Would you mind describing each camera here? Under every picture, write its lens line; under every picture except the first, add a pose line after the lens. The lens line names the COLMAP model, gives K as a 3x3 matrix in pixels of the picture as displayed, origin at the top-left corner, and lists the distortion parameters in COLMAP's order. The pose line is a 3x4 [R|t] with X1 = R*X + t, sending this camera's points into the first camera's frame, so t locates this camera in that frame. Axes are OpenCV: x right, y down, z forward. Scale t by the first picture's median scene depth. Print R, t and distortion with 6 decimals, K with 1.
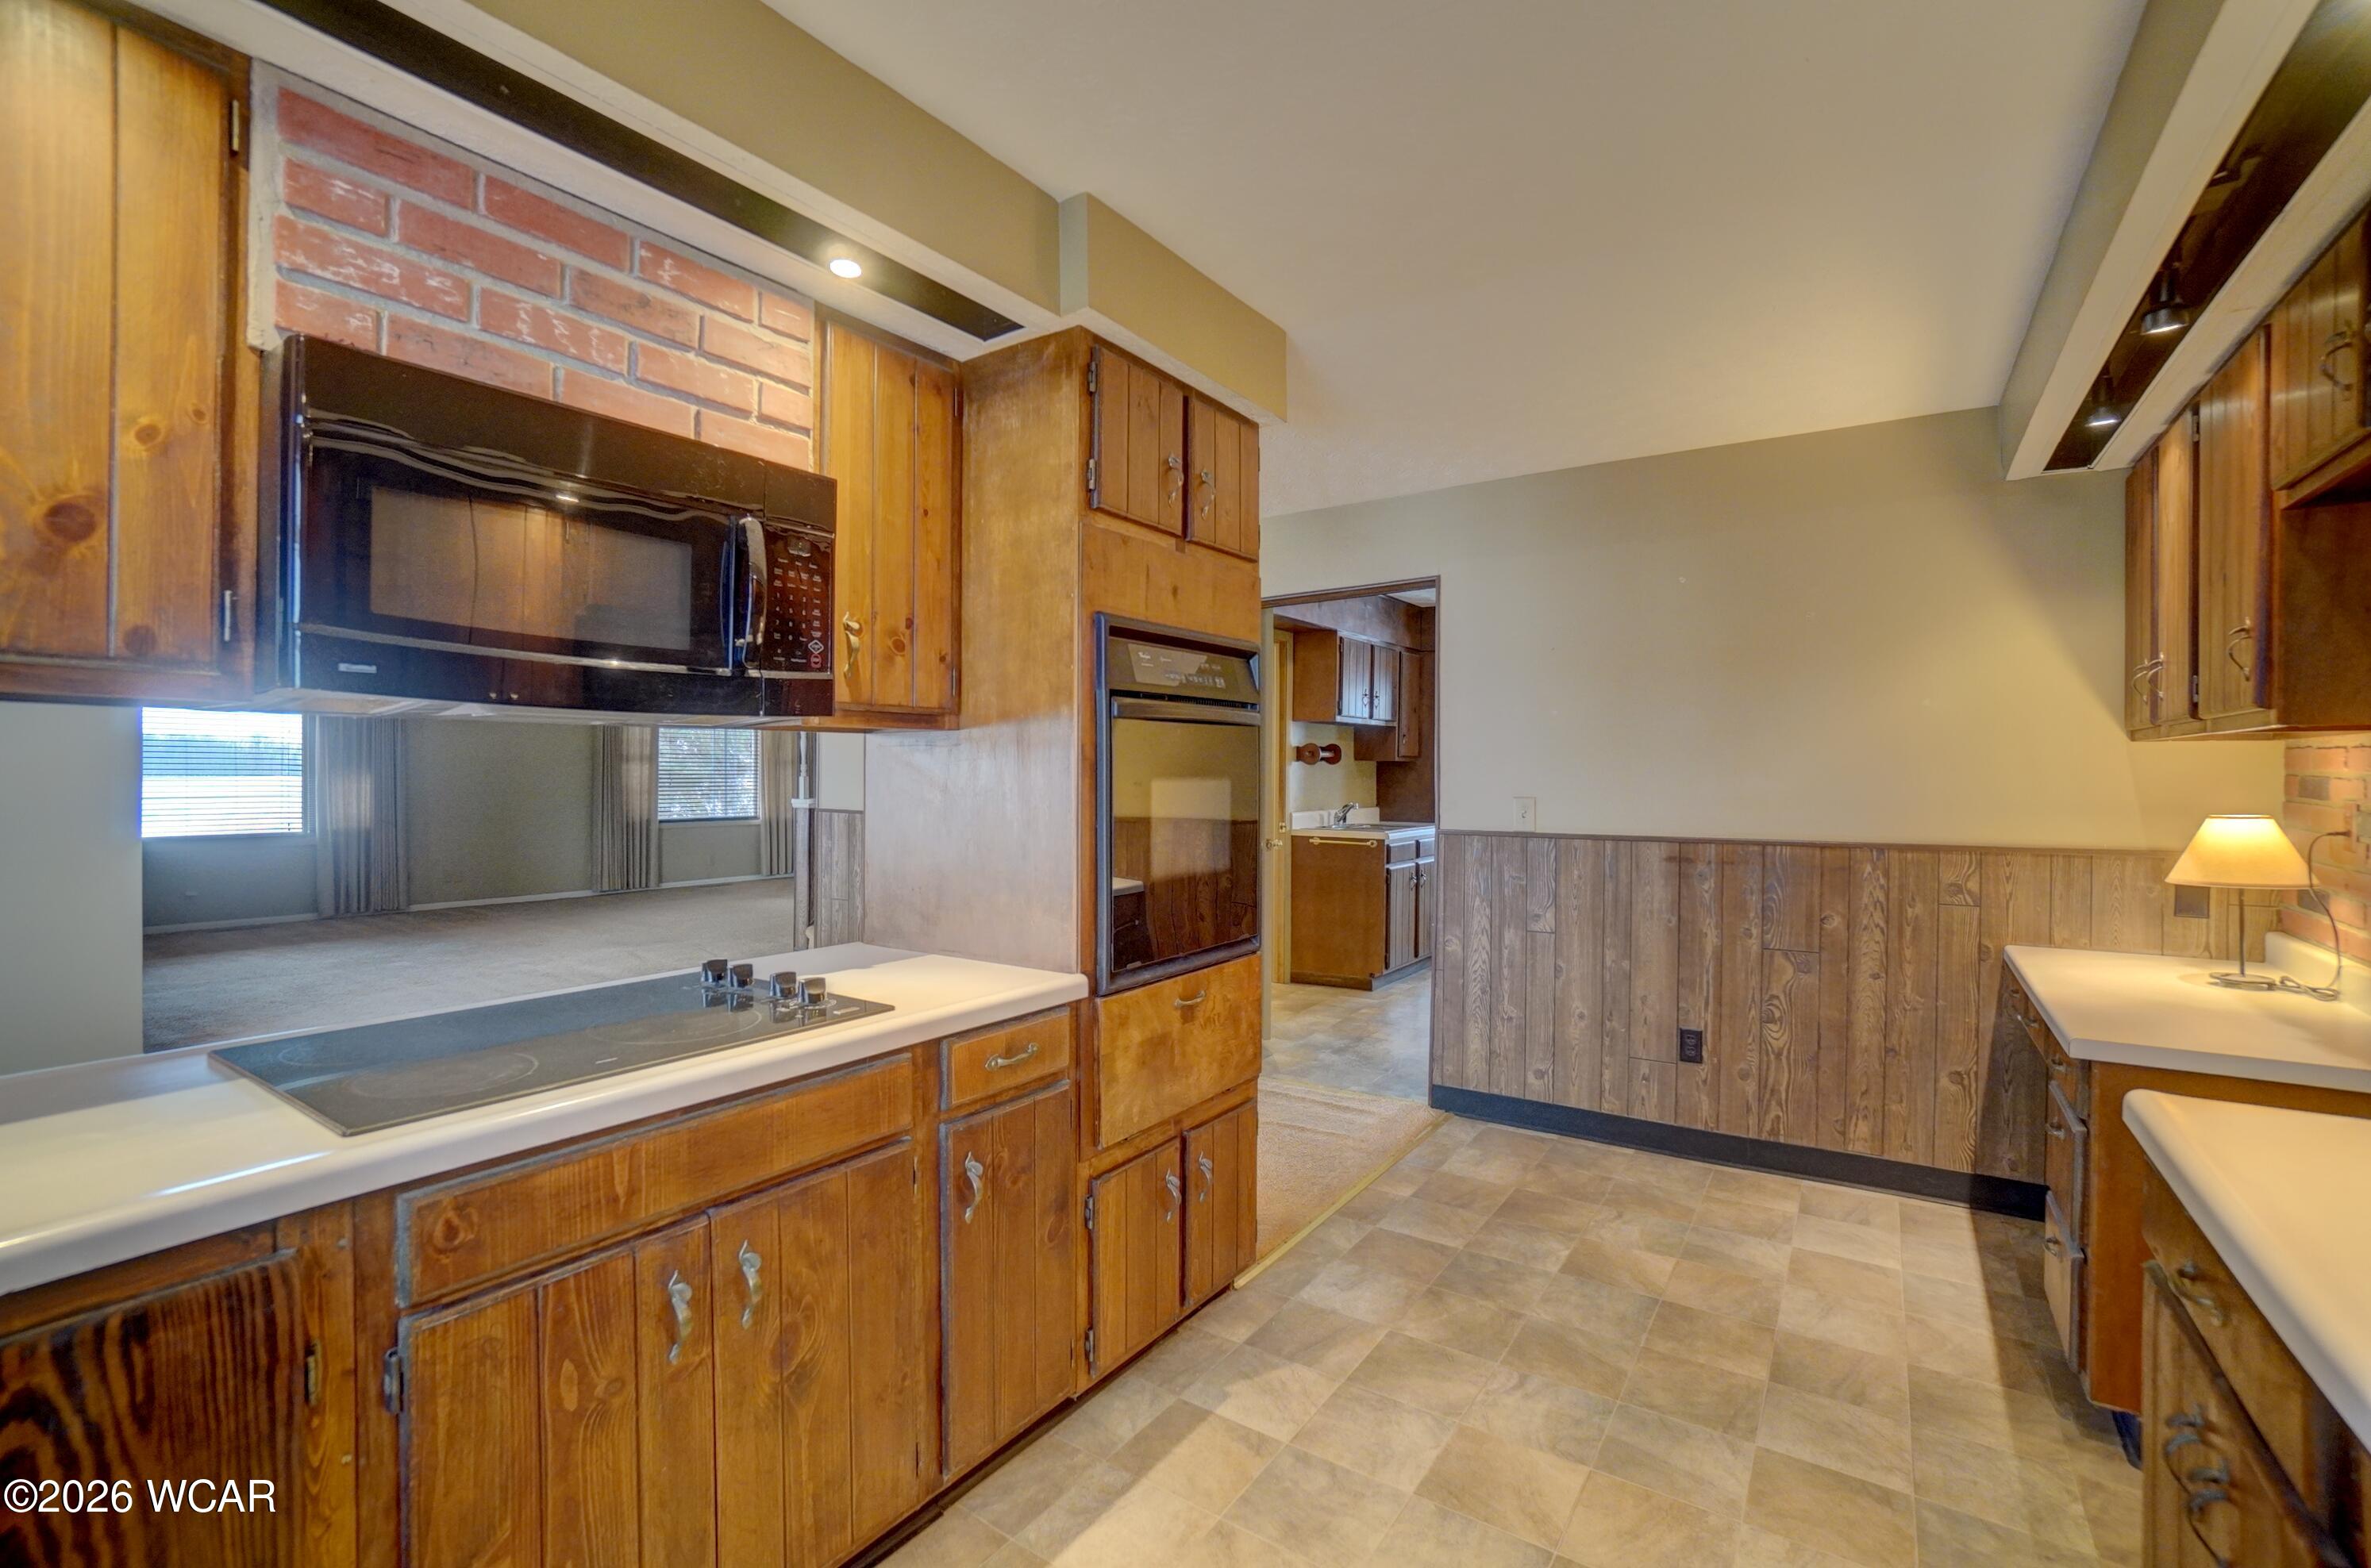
lens RADIAL K [[1050.9, 0, 1154.4], [0, 1050.9, 787.0], [0, 0, 1]] dist [-0.063876, 0.025314]
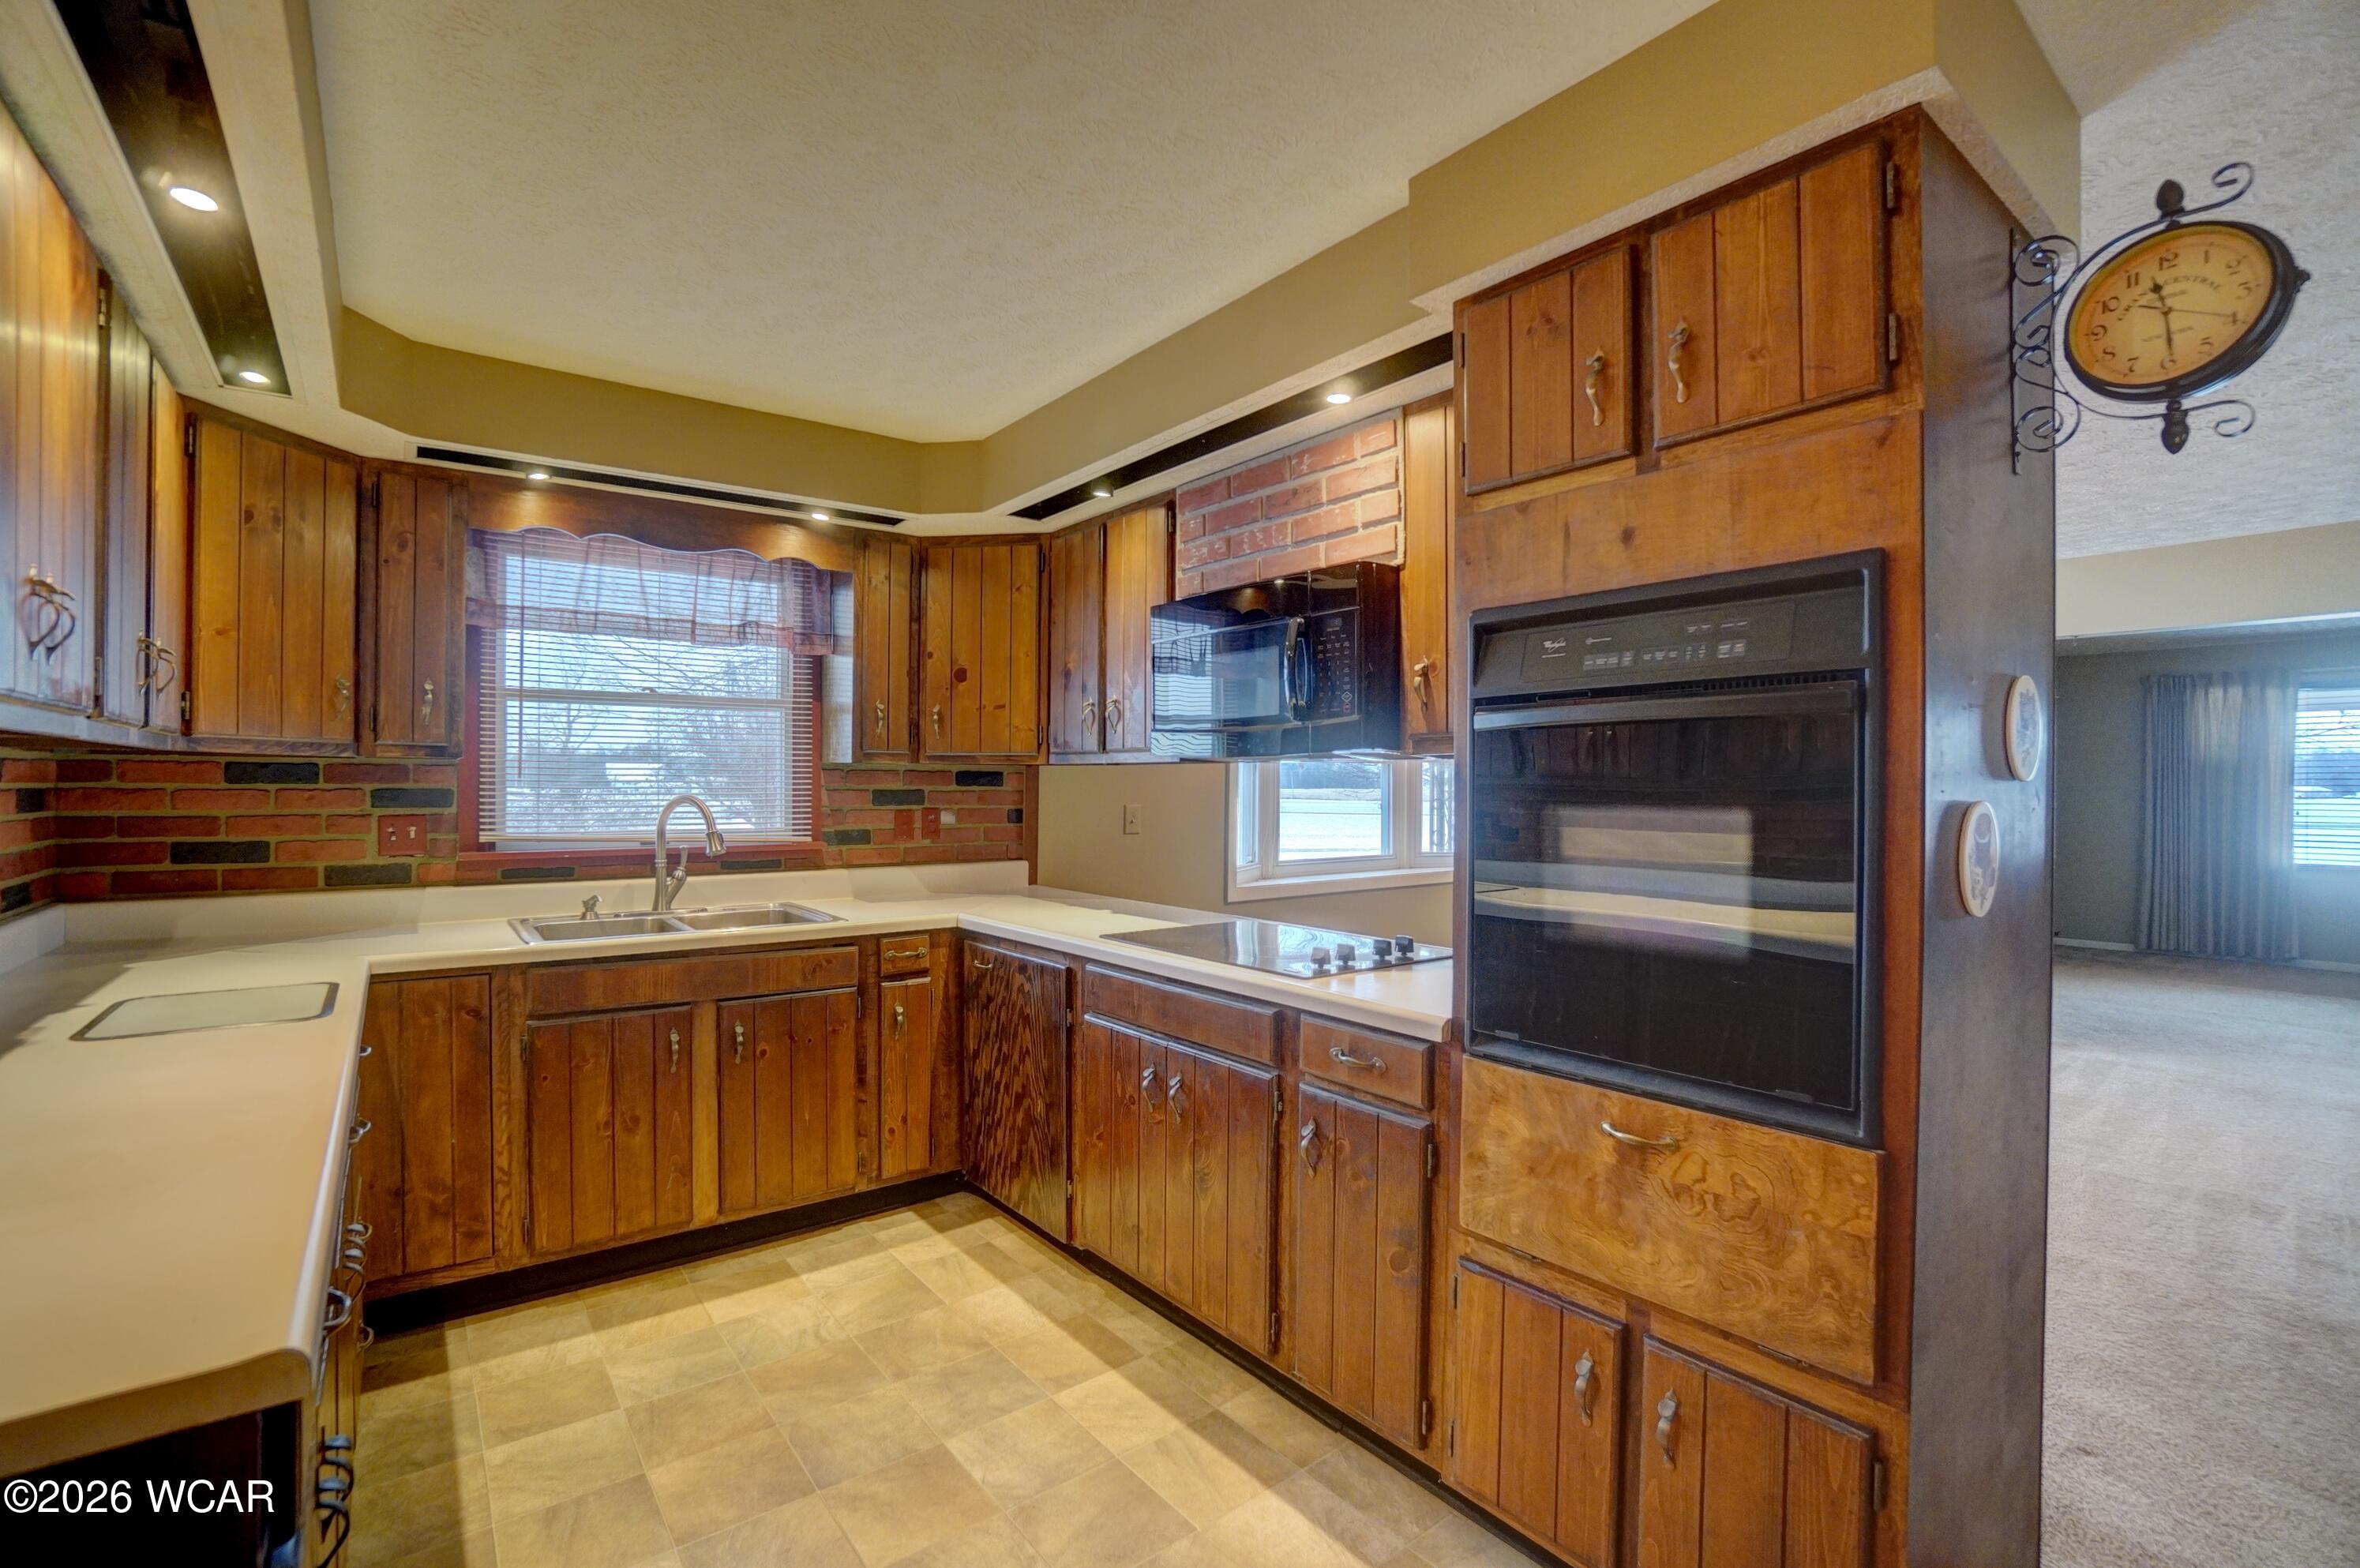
lens RADIAL K [[1046.2, 0, 1149.0], [0, 1046.2, 787.0], [0, 0, 1]] dist [-0.063876, 0.025314]
pose [[-0.318067, -0.000472, -0.948068, 0.501488], [-0.019258, 0.999797, 0.005963, -0.012343], [0.947873, 0.020154, -0.318011, 0.601826]]
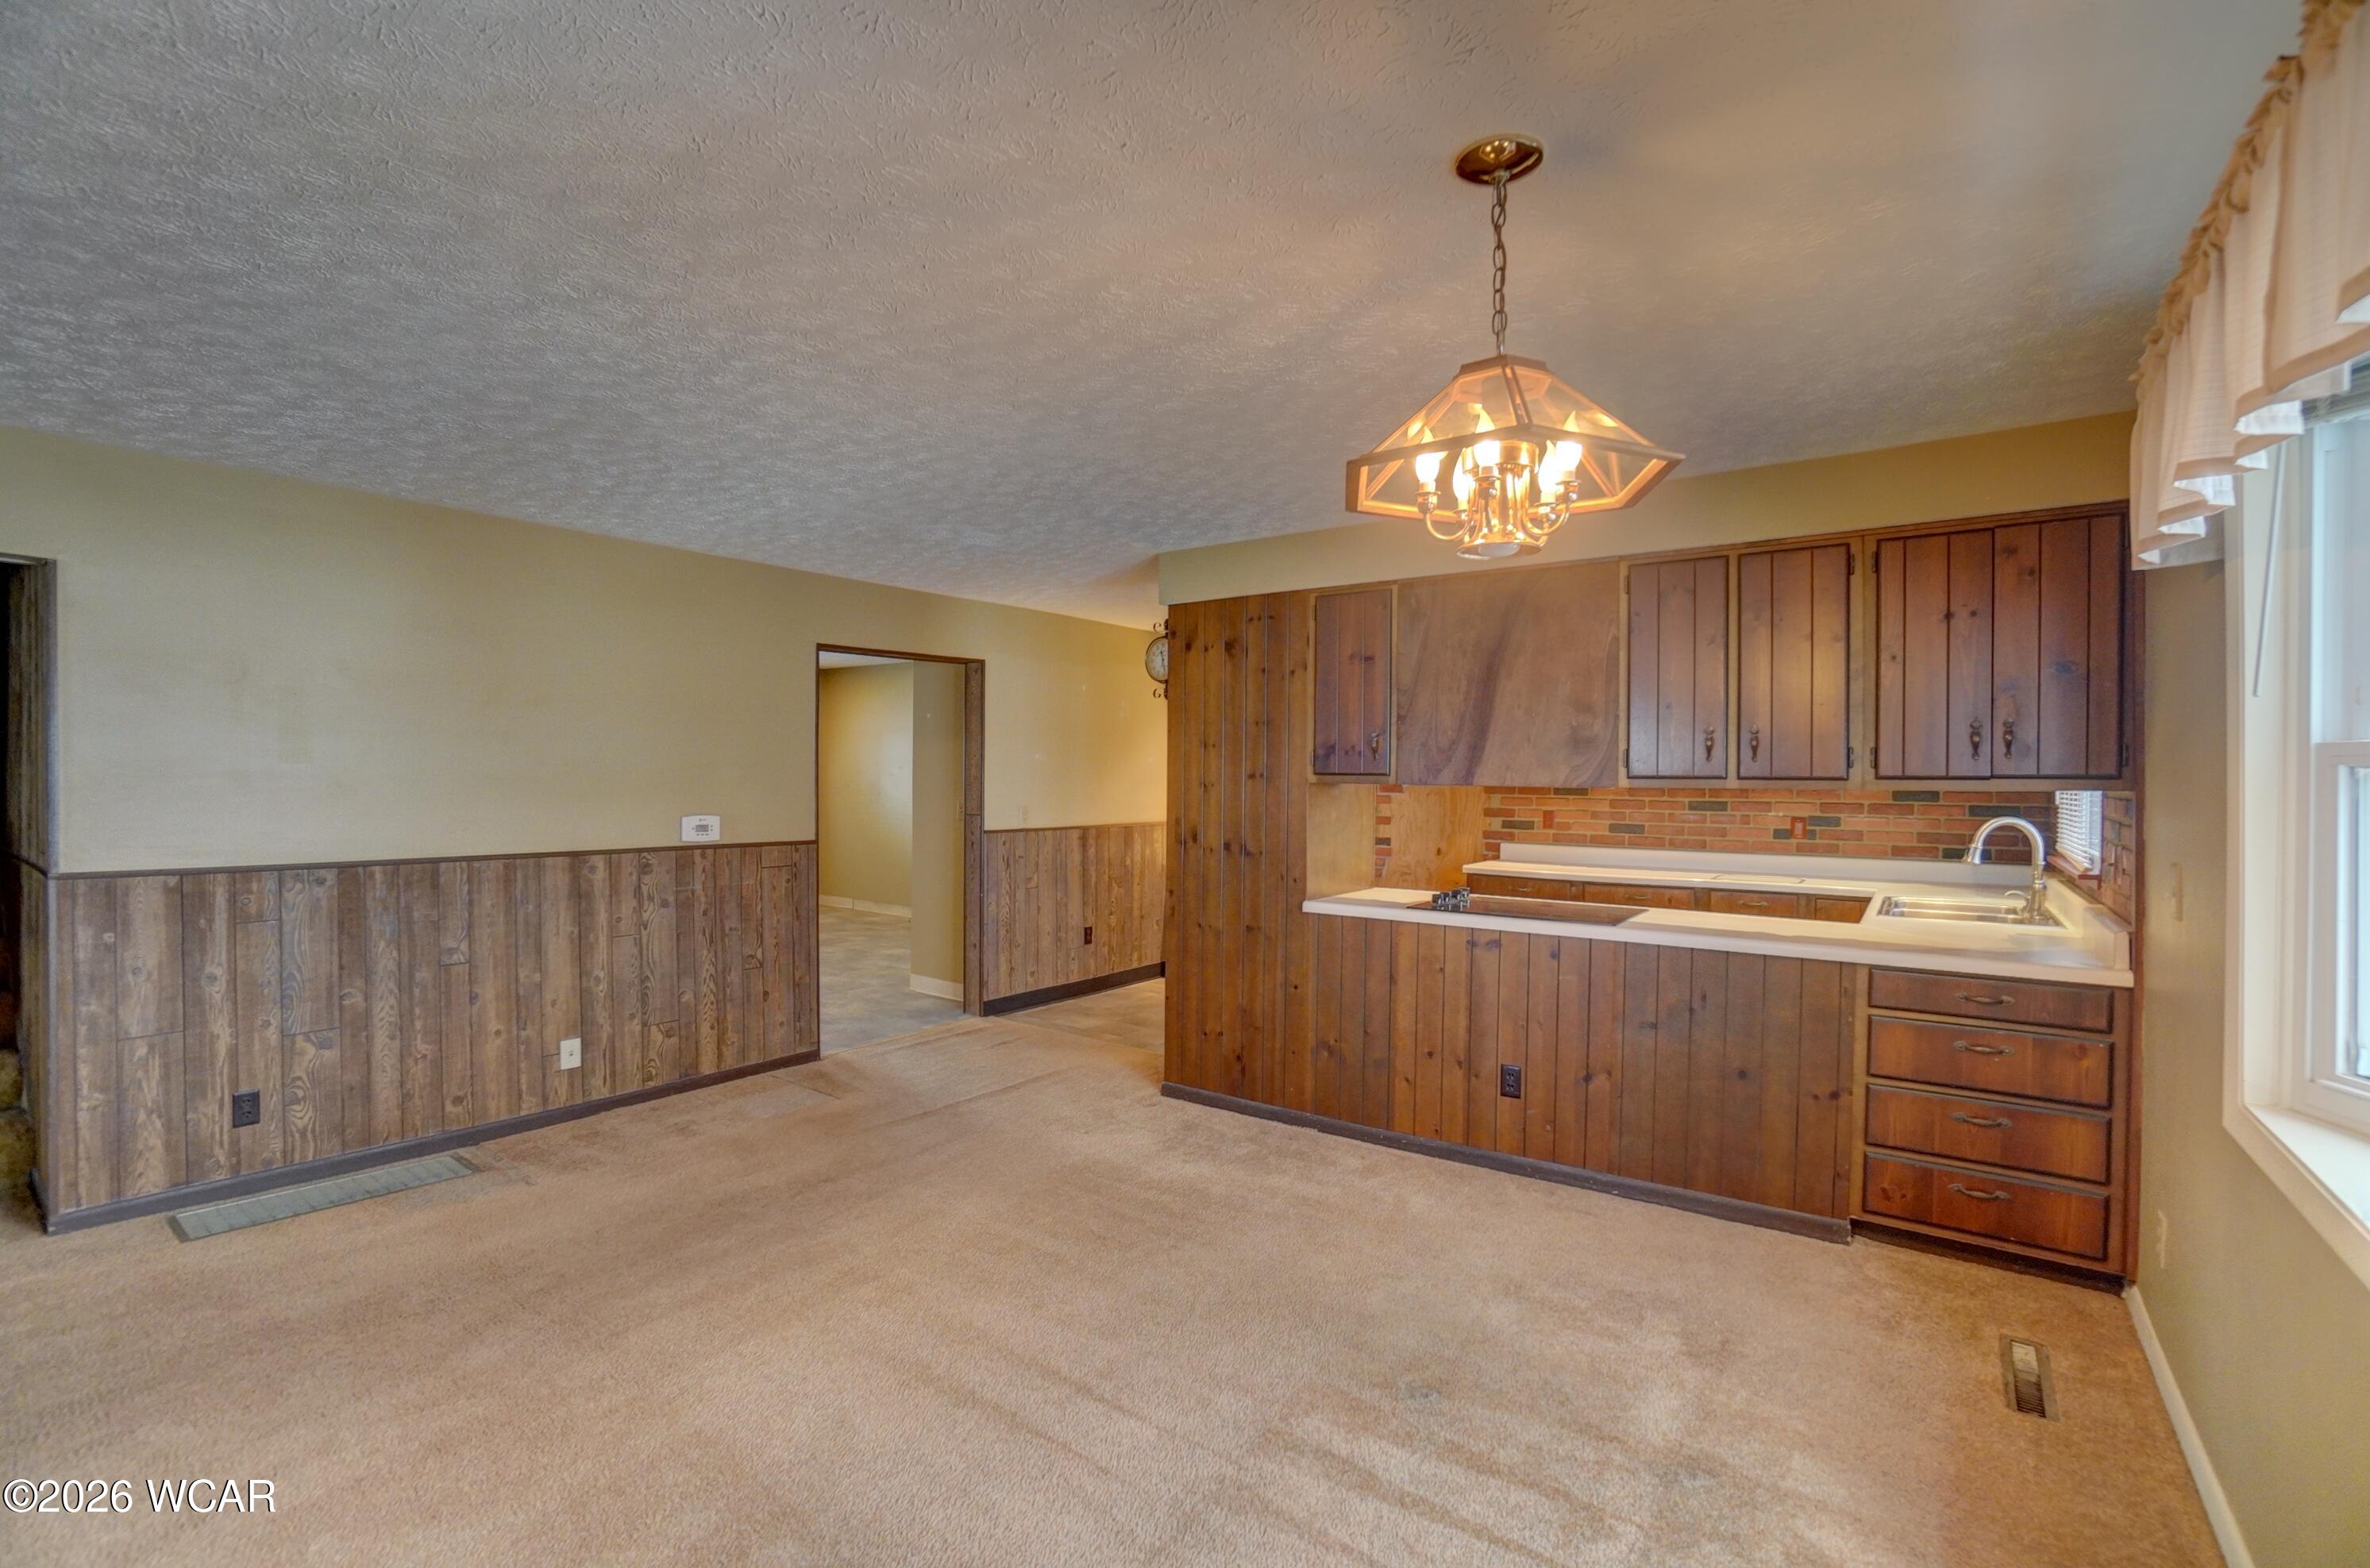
lens RADIAL K [[1050.6, 0, 1153.9], [0, 1050.6, 787.0], [0, 0, 1]] dist [-0.063876, 0.025314]
pose [[0.037508, -0.010549, 0.999241, -1.416473], [0.004574, 0.999936, 0.010385, -0.041529], [-0.999286, 0.004181, 0.037553, 0.817139]]
